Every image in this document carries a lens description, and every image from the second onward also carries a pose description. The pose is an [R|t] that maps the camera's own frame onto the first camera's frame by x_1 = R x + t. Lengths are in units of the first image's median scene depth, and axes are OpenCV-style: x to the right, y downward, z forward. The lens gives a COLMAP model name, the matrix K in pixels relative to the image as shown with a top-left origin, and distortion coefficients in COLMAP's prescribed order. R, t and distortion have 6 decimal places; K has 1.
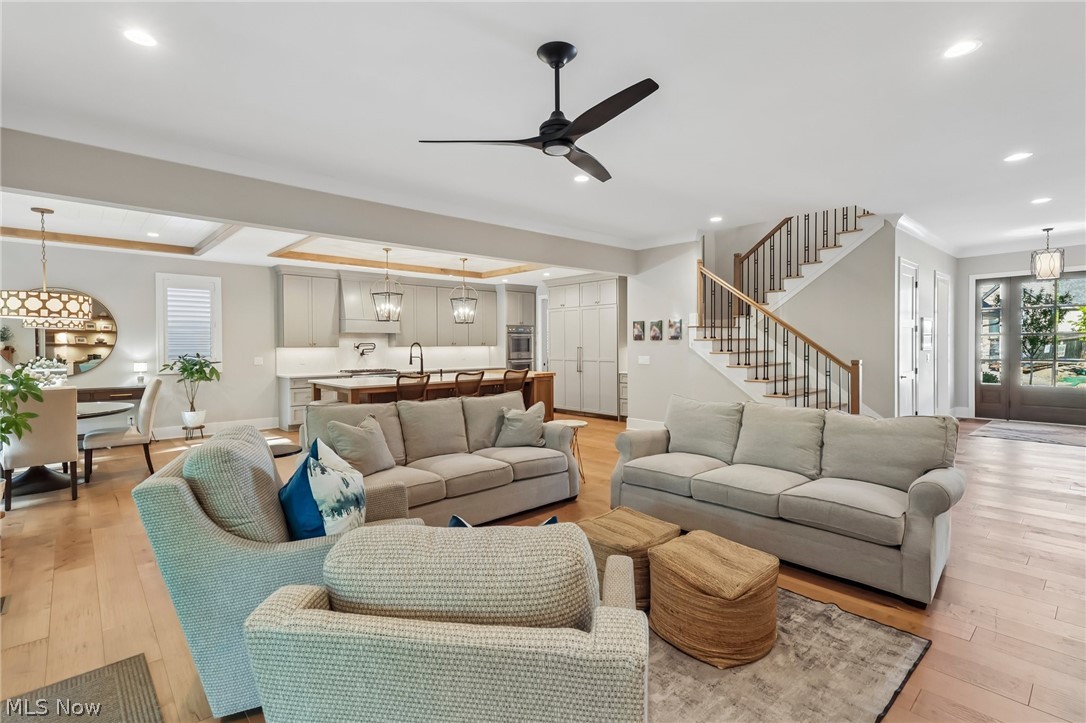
lens RADIAL K [[518.6, 0, 538.5], [0, 518.6, 350.6], [0, 0, 1]] dist [0.000832, 0.001227]
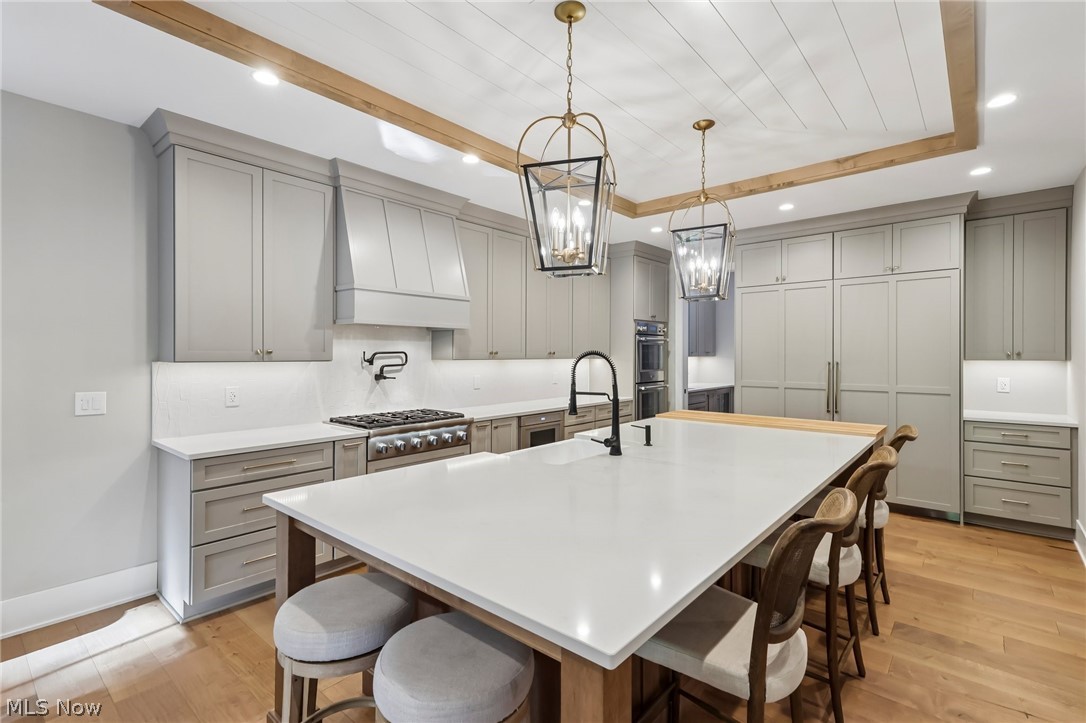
lens RADIAL K [[518.6, 0, 540.3], [0, 518.6, 352.5], [0, 0, 1]] dist [0.000832, 0.001227]
pose [[0.991453, 0.006664, 0.130292, -0.277987], [-0.004786, 0.999880, -0.014722, -0.008057], [-0.130374, 0.013972, 0.991366, 0.590441]]
